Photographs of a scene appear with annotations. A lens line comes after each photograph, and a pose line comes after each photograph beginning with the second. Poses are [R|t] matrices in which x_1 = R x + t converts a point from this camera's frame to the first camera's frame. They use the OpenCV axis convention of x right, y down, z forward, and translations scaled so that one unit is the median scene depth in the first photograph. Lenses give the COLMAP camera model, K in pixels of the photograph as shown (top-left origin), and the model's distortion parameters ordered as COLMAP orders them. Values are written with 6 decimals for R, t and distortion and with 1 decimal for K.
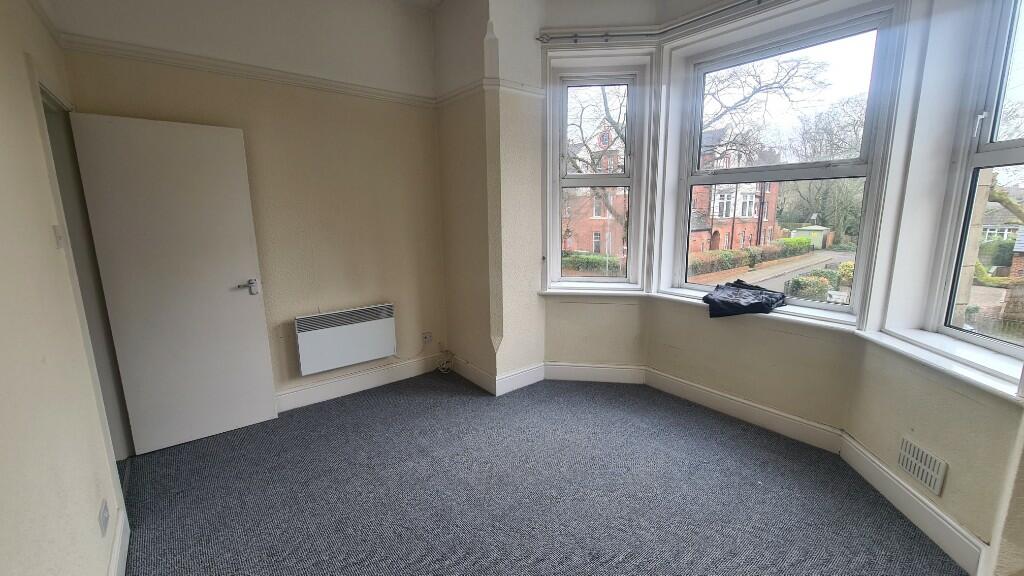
lens RADIAL K [[407.6, 0, 507.0], [0, 407.6, 287.5], [0, 0, 1]] dist [0.000819, 0.000134]
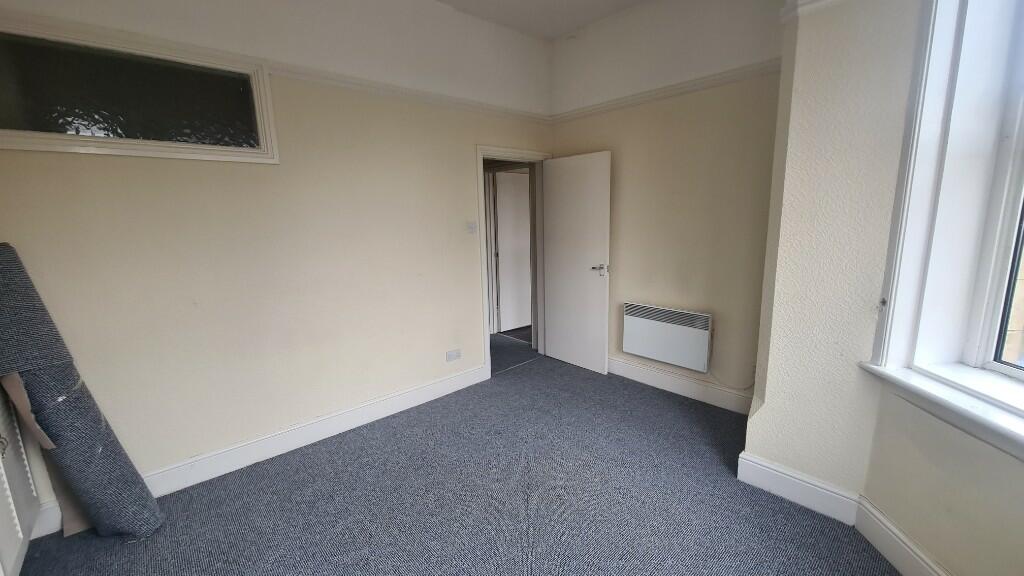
lens RADIAL K [[407.6, 0, 507.0], [0, 407.6, 287.5], [0, 0, 1]] dist [0.000819, 0.000134]
pose [[0.054494, 0.179093, -0.982322, 0.618523], [-0.153479, 0.973595, 0.168987, -0.113776], [0.986648, 0.141557, 0.080543, 0.548140]]
